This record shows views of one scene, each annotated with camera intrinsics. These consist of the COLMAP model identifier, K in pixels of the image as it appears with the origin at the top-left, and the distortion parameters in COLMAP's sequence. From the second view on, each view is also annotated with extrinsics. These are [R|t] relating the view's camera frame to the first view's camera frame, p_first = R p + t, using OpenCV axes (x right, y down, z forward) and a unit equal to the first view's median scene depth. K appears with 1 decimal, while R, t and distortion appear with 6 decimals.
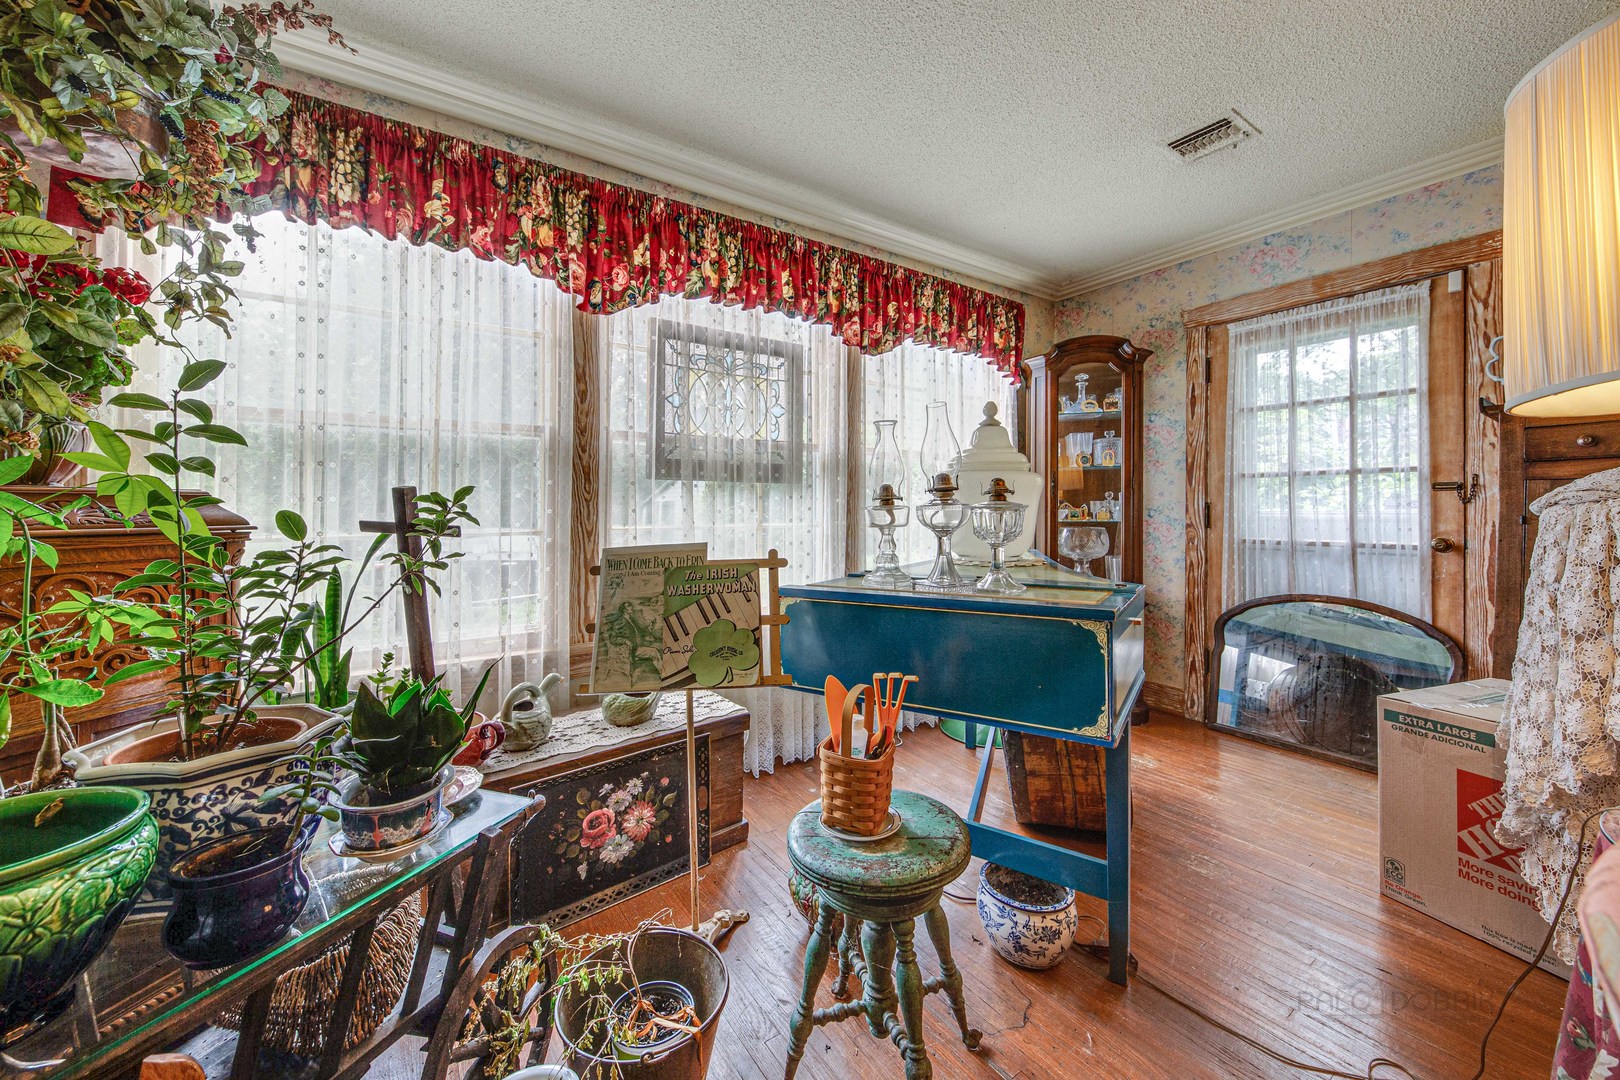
lens RADIAL K [[623.0, 0, 806.2], [0, 623.0, 506.0], [0, 0, 1]] dist [0.001769, -0.000476]
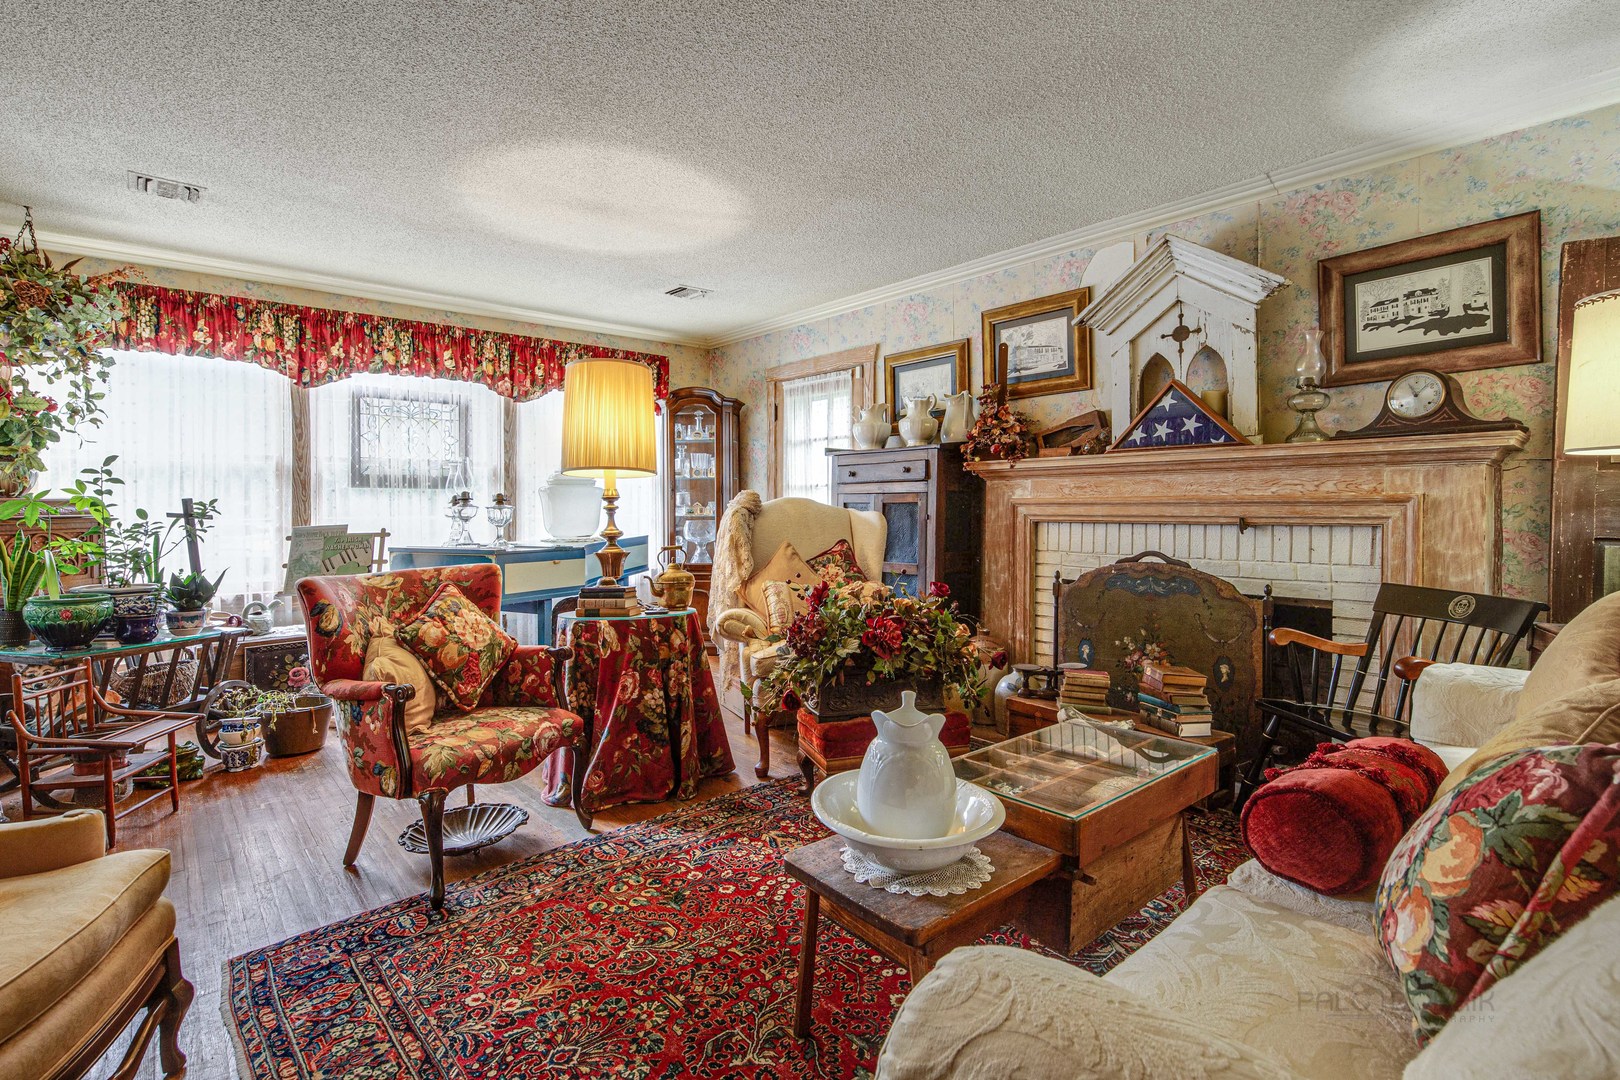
lens RADIAL K [[800.9, 0, 811.8], [0, 800.9, 525.4], [0, 0, 1]] dist [0.000405, 0.001445]
pose [[0.994576, 0.003418, 0.103952, 0.815976], [-0.007023, 0.999386, 0.034329, -0.028710], [-0.103771, -0.034873, 0.993990, -1.326542]]
